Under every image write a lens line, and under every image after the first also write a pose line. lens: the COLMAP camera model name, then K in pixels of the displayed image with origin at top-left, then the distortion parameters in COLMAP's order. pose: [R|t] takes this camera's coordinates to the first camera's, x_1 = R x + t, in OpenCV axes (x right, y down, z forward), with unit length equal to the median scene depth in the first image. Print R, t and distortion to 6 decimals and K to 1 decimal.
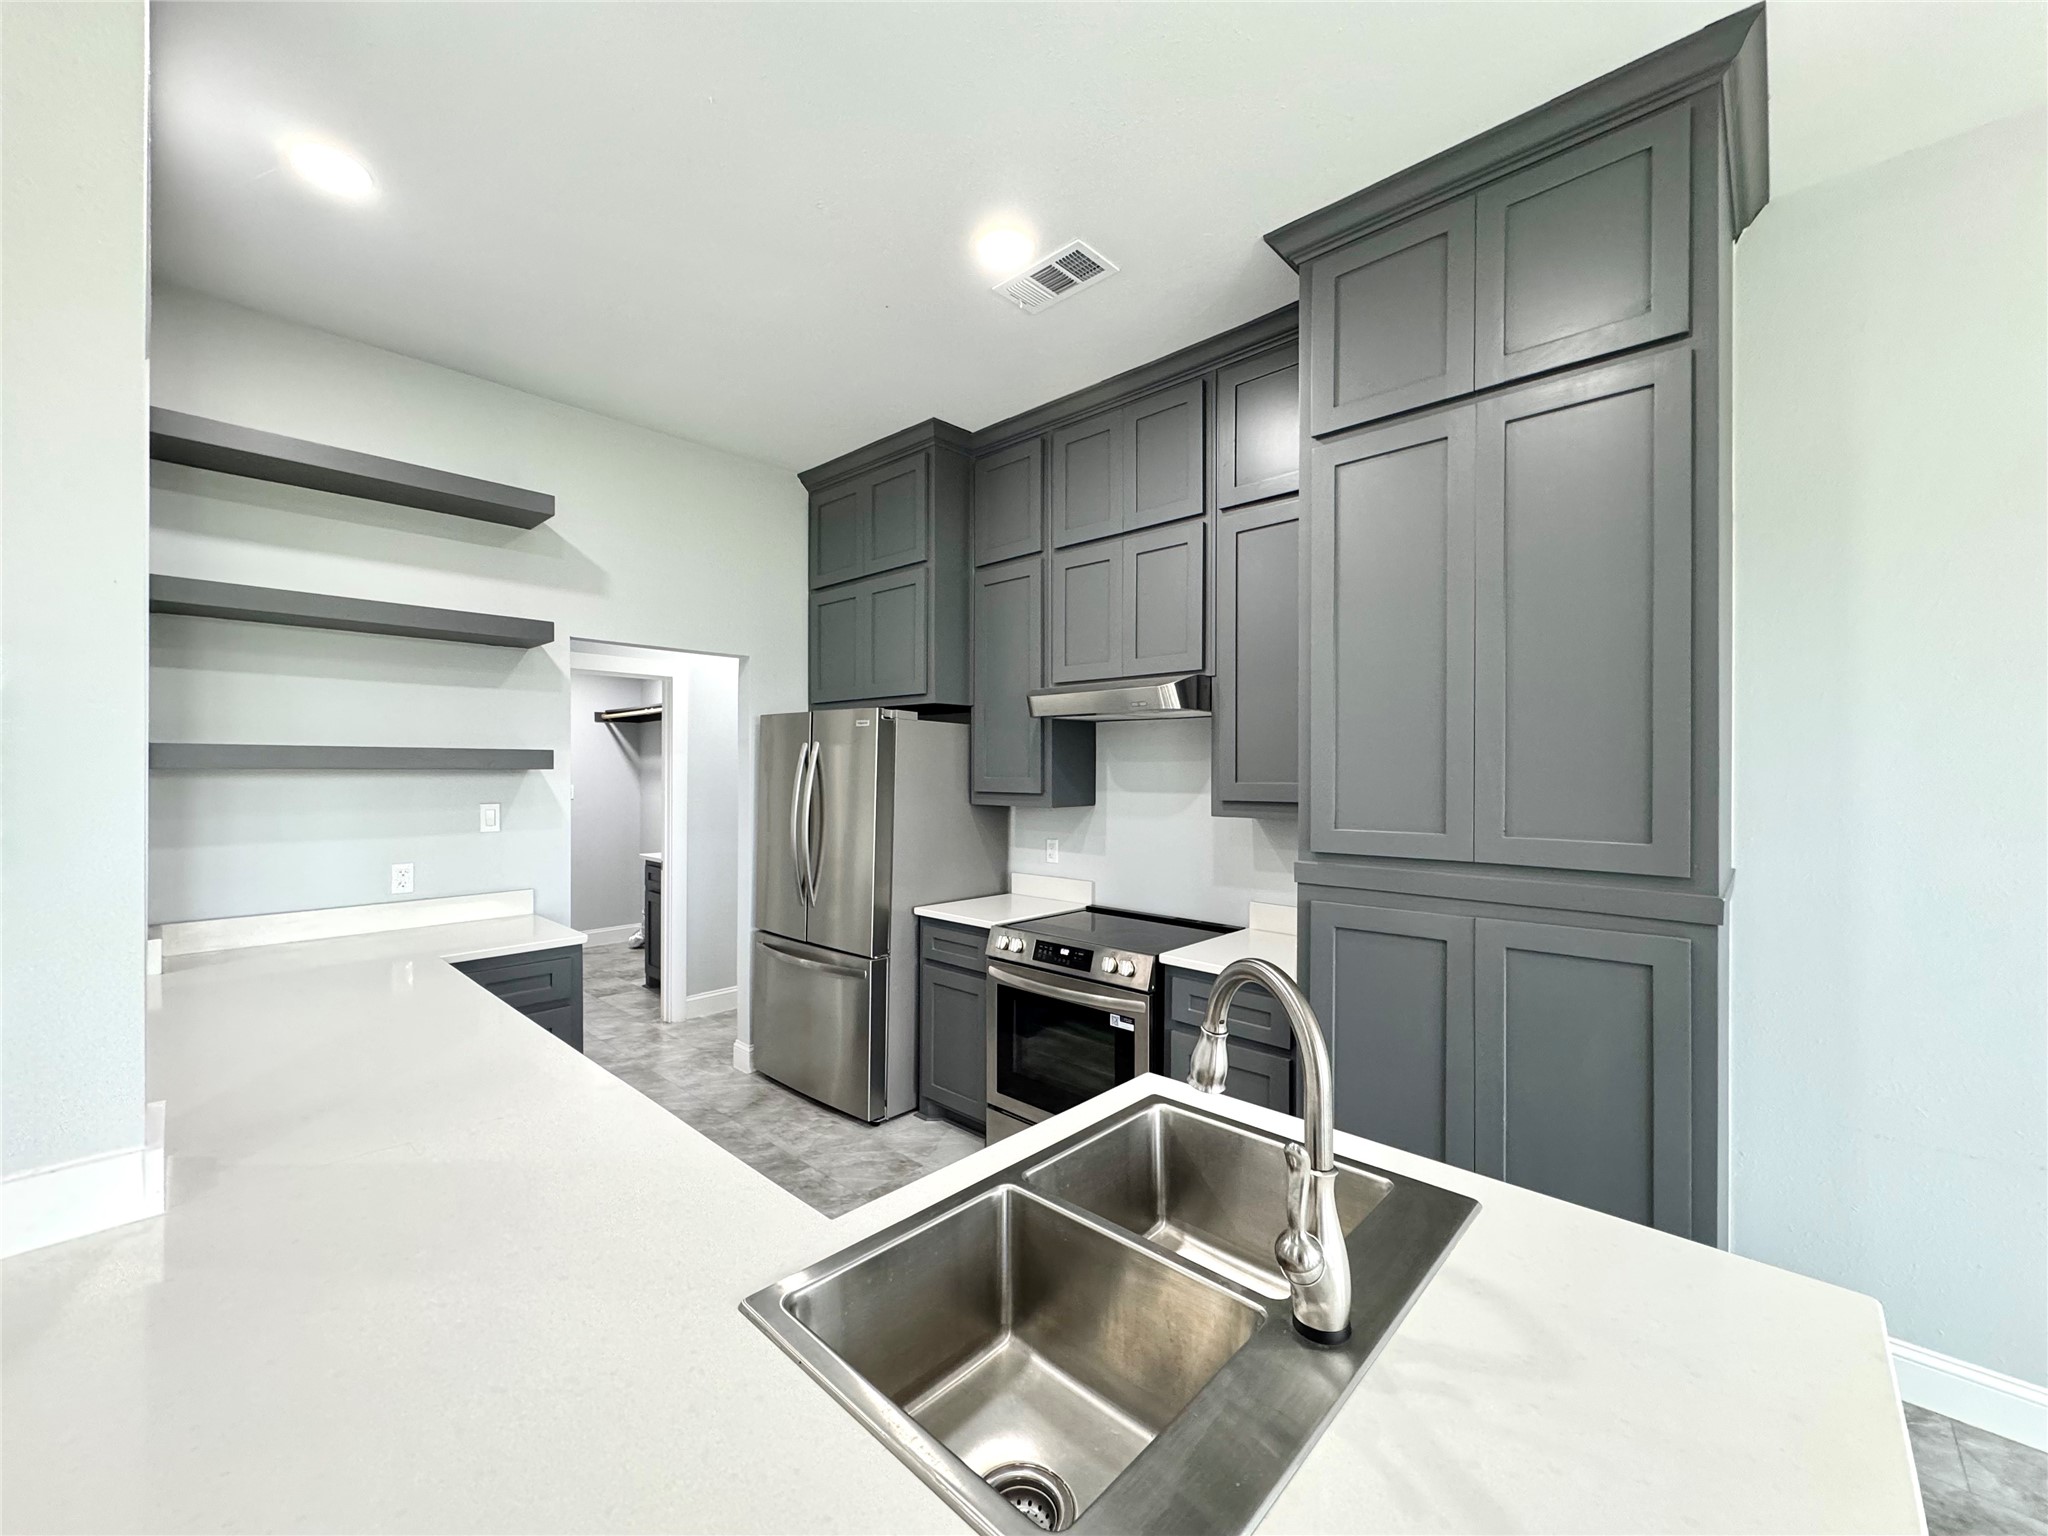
lens RADIAL K [[812.7, 0, 1023.5], [0, 812.7, 769.0], [0, 0, 1]] dist [-0.003928, 0.000372]
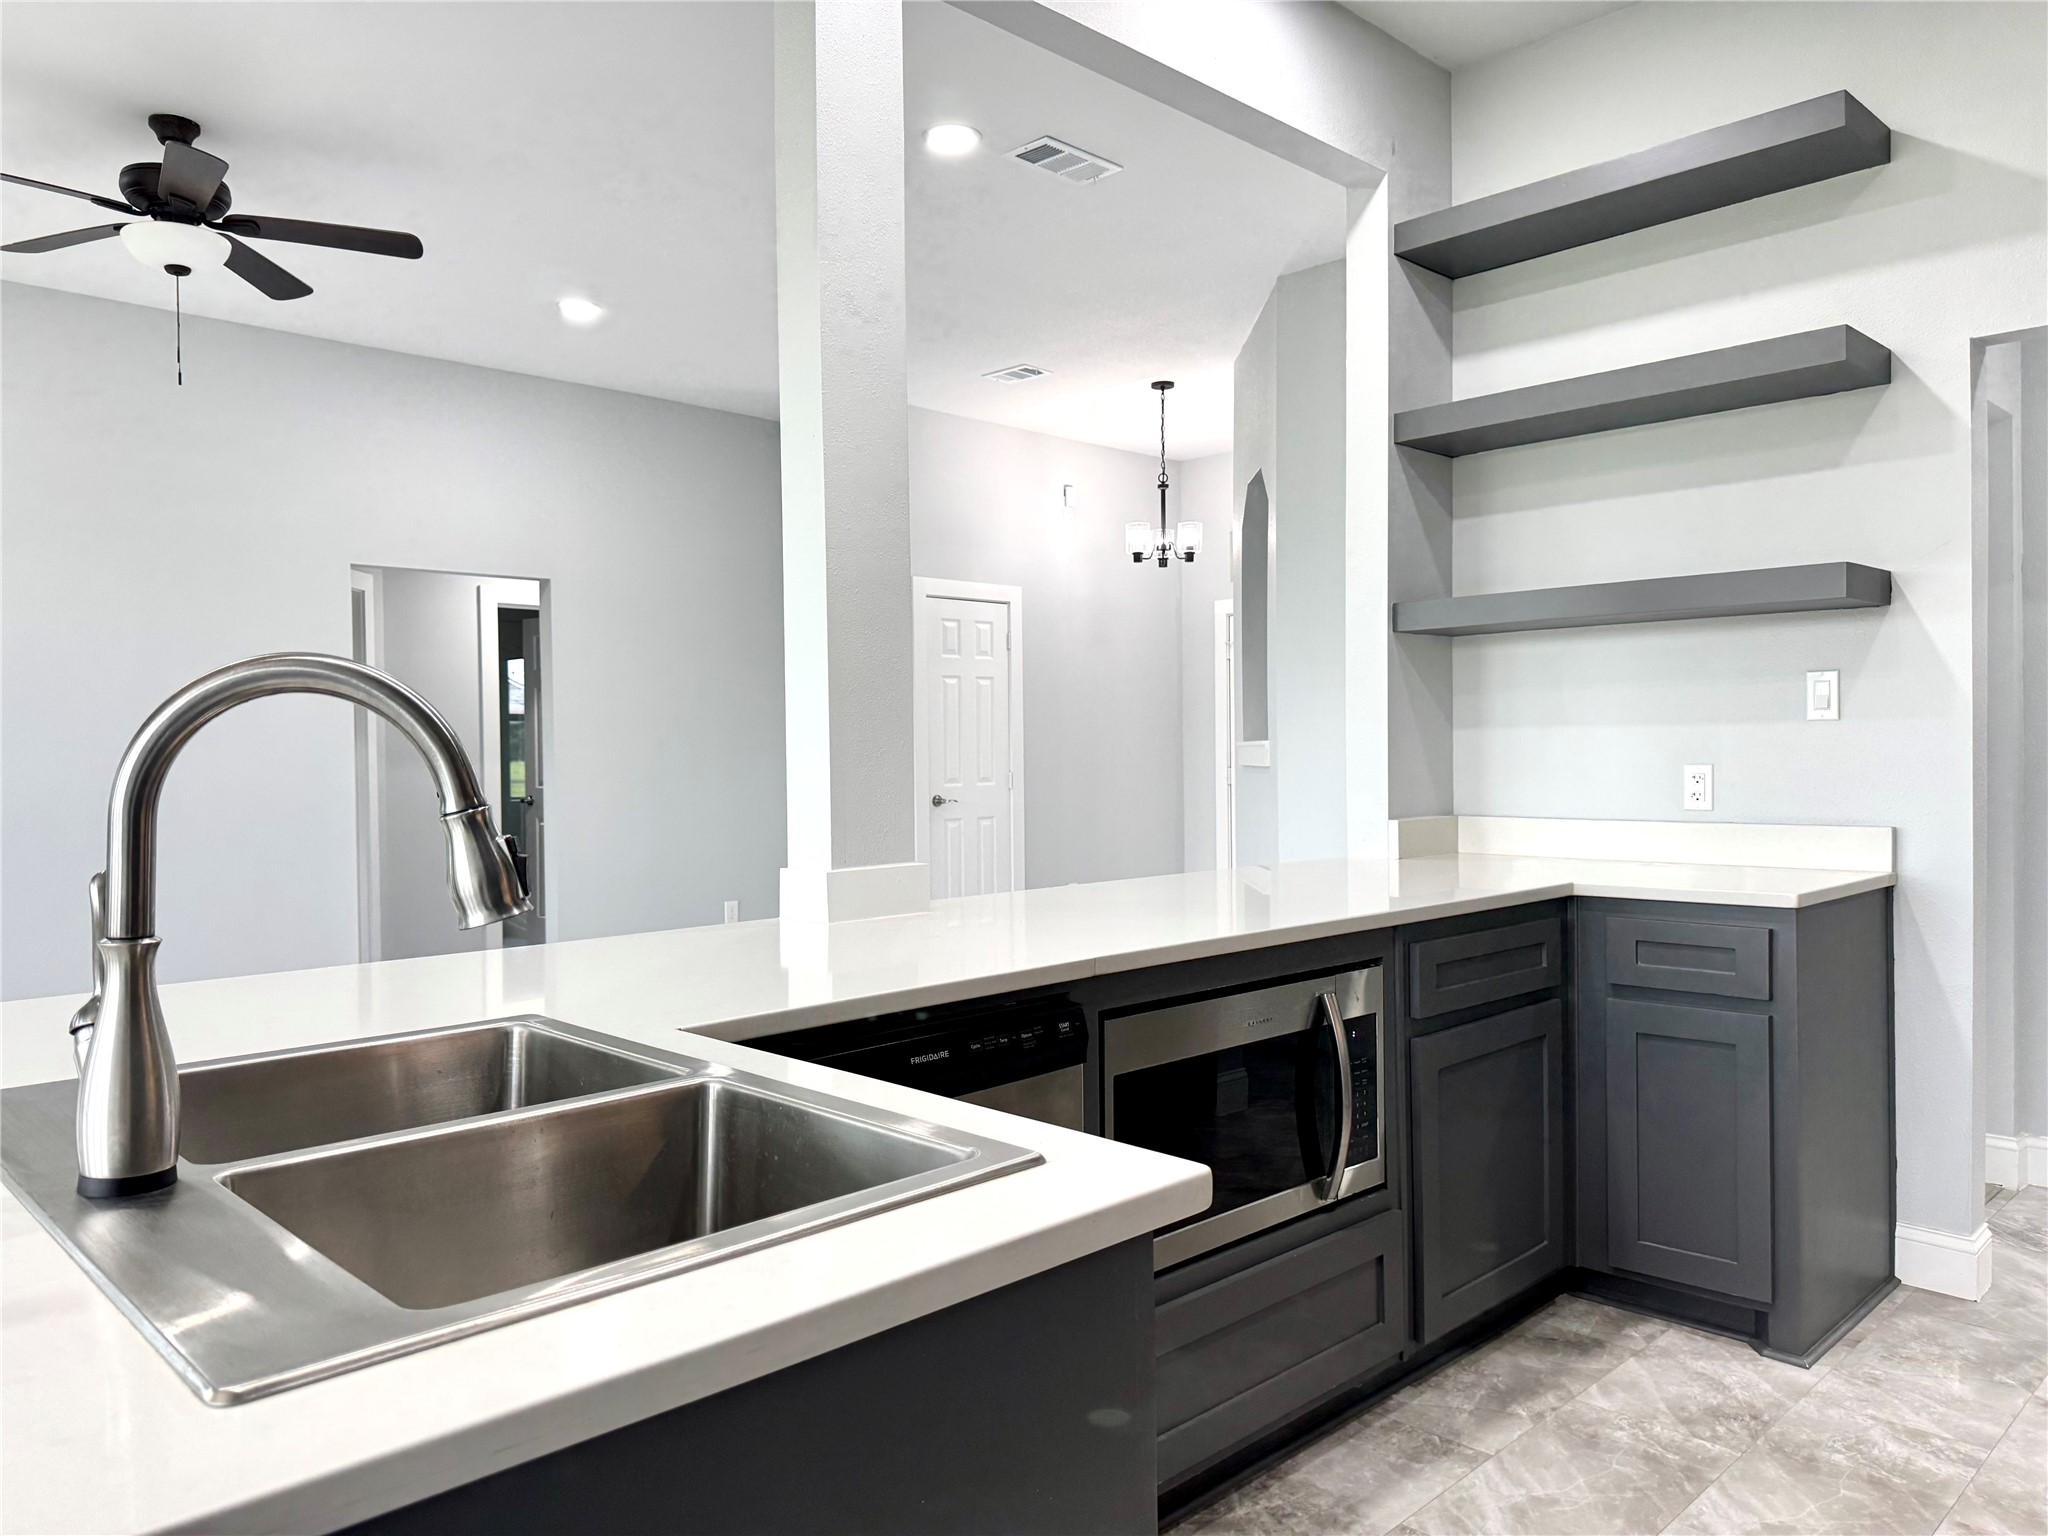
lens RADIAL K [[1468.5, 0, 1012.0], [0, 1468.5, 768.6], [0, 0, 1]] dist [0.007996, -0.008178]
pose [[-0.045721, 0.006768, -0.998931, 0.412030], [0.007879, 0.999948, 0.006415, 0.100036], [0.998923, -0.007578, -0.045772, 0.467158]]
